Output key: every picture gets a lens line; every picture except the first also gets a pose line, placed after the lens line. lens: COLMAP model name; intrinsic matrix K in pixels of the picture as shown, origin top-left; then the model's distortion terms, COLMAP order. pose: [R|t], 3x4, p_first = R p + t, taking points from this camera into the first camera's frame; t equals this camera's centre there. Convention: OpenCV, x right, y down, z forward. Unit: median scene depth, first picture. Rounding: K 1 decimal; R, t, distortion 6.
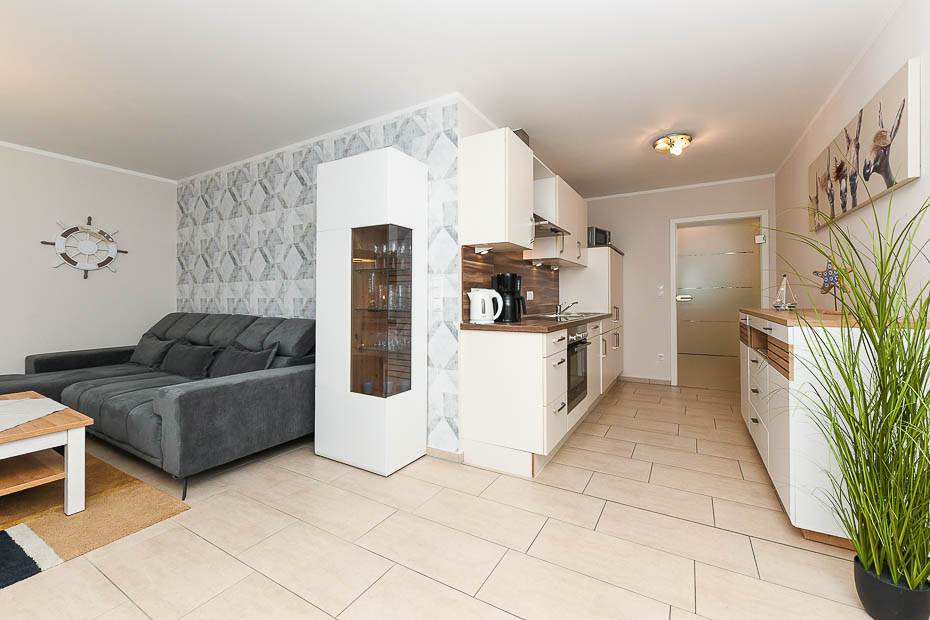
lens RADIAL K [[388.9, 0, 466.1], [0, 388.9, 296.3], [0, 0, 1]] dist [0.000602, -0.000195]
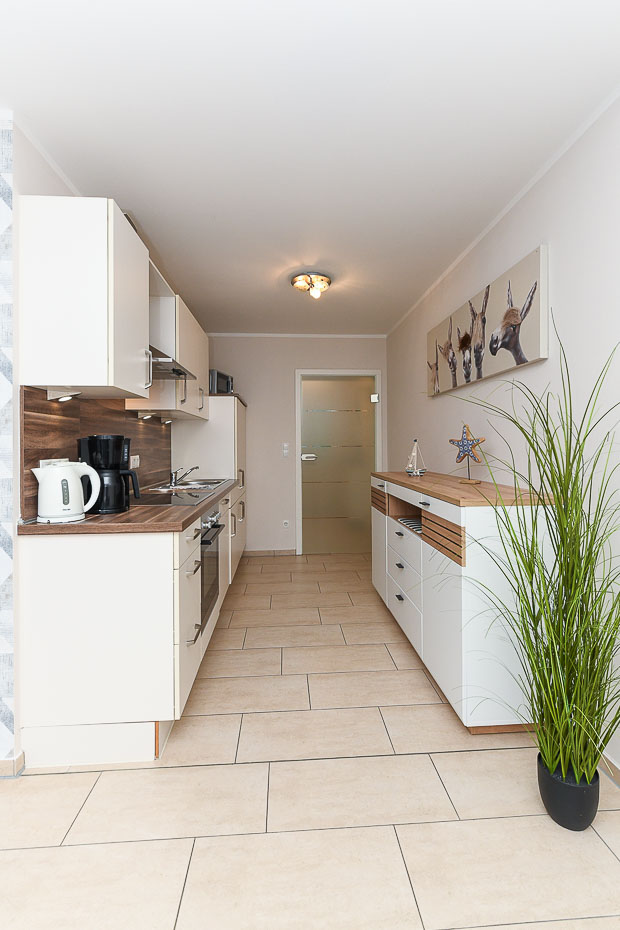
lens RADIAL K [[444.6, 0, 319.7], [0, 444.6, 444.5], [0, 0, 1]] dist [-0.000917, -0.000354]
pose [[0.823041, 0.000446, 0.567982, -0.019278], [-0.000623, 1.000000, 0.000118, -0.043864], [-0.567982, -0.000451, 0.823041, 0.216770]]
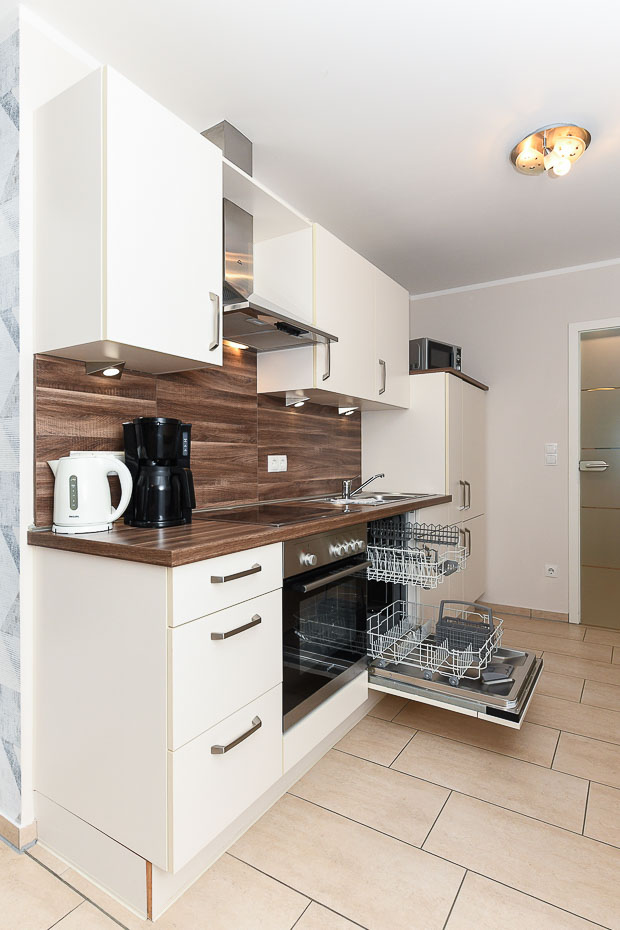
lens RADIAL K [[518.4, 0, 296.8], [0, 518.4, 459.7], [0, 0, 1]] dist [-0.000342, 0.000115]
pose [[0.998537, 0.001897, -0.054042, 0.306267], [-0.001593, 0.999983, 0.005682, -0.014079], [0.054052, -0.005587, 0.998522, 0.411557]]
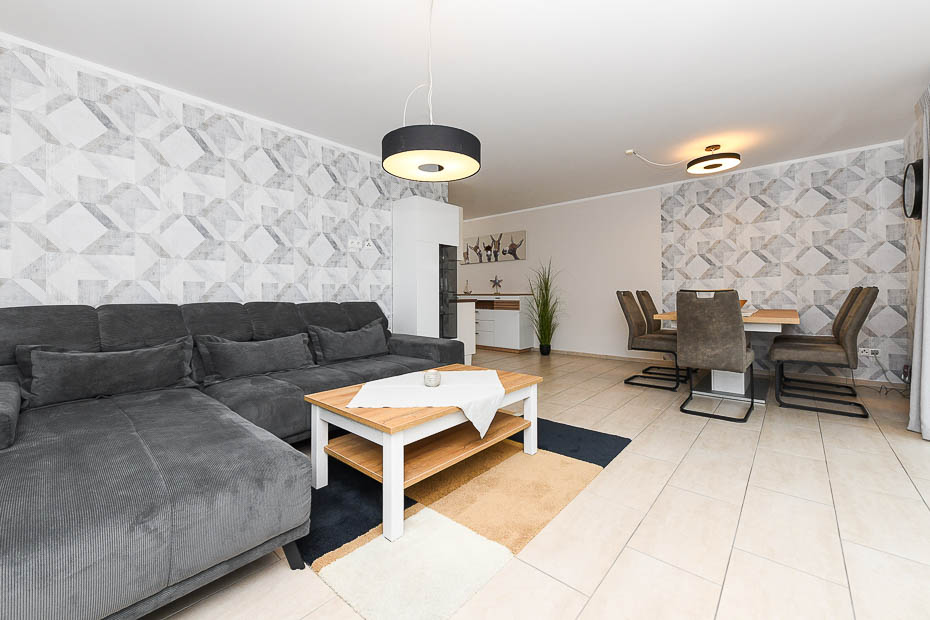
lens RADIAL K [[376.4, 0, 481.0], [0, 376.4, 283.2], [0, 0, 1]] dist [0.001833, -0.000049]
pose [[0.155275, 0.030638, 0.987396, -1.735500], [0.002997, 0.999500, -0.031485, 0.044983], [-0.987867, 0.007848, 0.155106, 0.515694]]
